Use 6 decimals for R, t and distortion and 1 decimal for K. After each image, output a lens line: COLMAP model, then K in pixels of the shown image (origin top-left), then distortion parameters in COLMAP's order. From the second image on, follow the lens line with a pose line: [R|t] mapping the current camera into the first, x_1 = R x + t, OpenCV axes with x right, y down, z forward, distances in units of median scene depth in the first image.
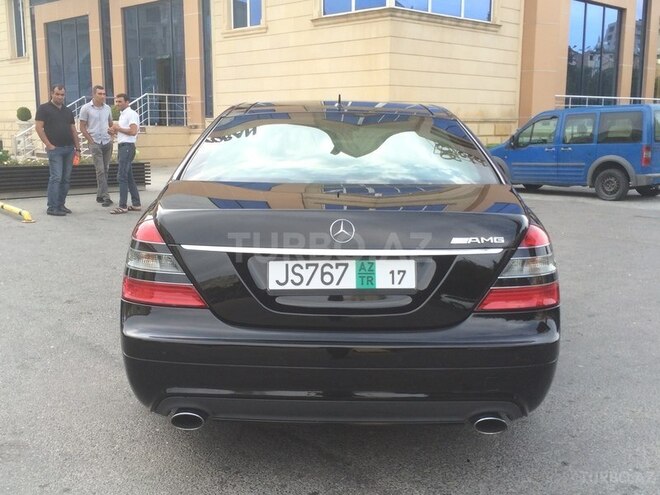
lens RADIAL K [[749.2, 0, 330.8], [0, 749.2, 245.0], [0, 0, 1]] dist [0.047855, 0.000000]
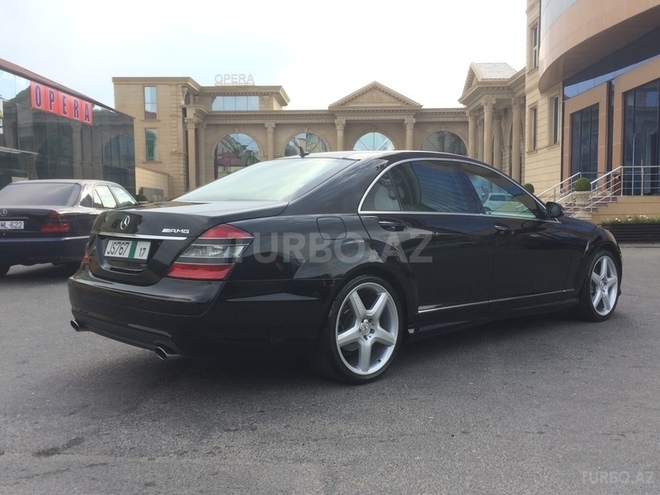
lens RADIAL K [[672.0, 0, 329.9], [0, 672.0, 247.7], [0, 0, 1]] dist [0.016886, 0.000000]
pose [[0.688213, 0.037704, -0.724529, 0.191205], [-0.105505, 0.993234, -0.048529, 0.008226], [0.717797, 0.109840, 0.687534, 0.040677]]
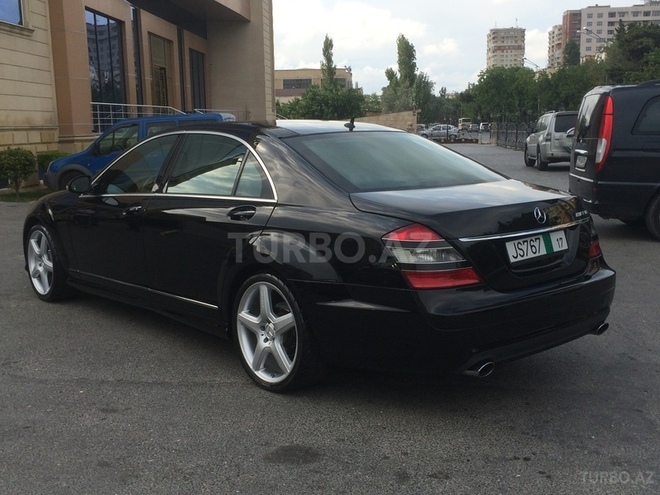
lens RADIAL K [[749.2, 0, 329.5], [0, 749.2, 248.0], [0, 0, 1]] dist [0.047855, 0.000000]
pose [[0.745293, -0.125092, 0.654897, -0.168127], [0.125277, 0.991021, 0.046726, -0.010111], [-0.654861, 0.047219, 0.754272, 0.023327]]
